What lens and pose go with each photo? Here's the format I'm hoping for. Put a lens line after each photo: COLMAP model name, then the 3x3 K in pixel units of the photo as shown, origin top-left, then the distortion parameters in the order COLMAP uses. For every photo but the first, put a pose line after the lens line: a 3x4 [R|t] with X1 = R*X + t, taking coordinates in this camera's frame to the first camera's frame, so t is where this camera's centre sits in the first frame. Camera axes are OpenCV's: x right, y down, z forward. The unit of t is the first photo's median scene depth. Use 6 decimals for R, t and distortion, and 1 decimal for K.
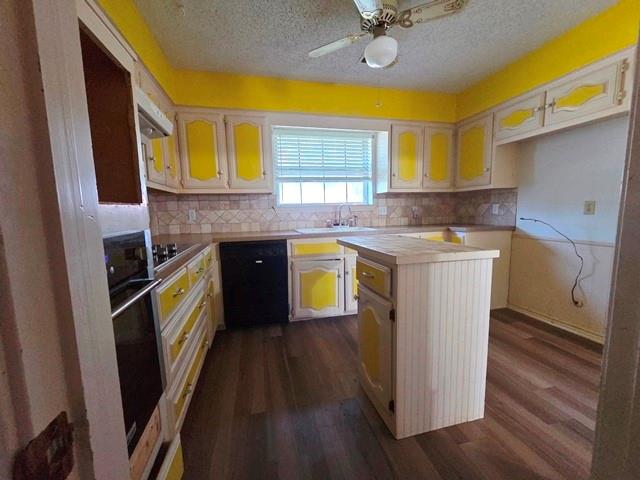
lens RADIAL K [[262.8, 0, 317.5], [0, 262.8, 241.3], [0, 0, 1]] dist [-0.001386, -0.000487]
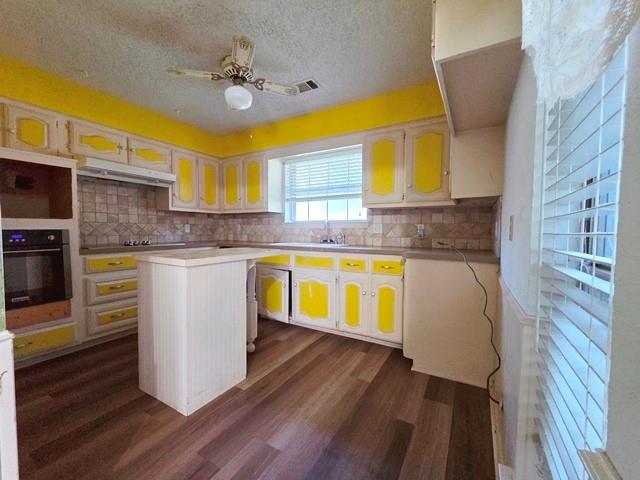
lens RADIAL K [[262.8, 0, 319.0], [0, 262.8, 241.2], [0, 0, 1]] dist [-0.001386, -0.000487]
pose [[0.723859, 0.061409, -0.687209, 0.738288], [-0.094865, 0.995430, -0.010973, -0.045829], [0.683395, 0.073135, 0.726377, 0.217507]]
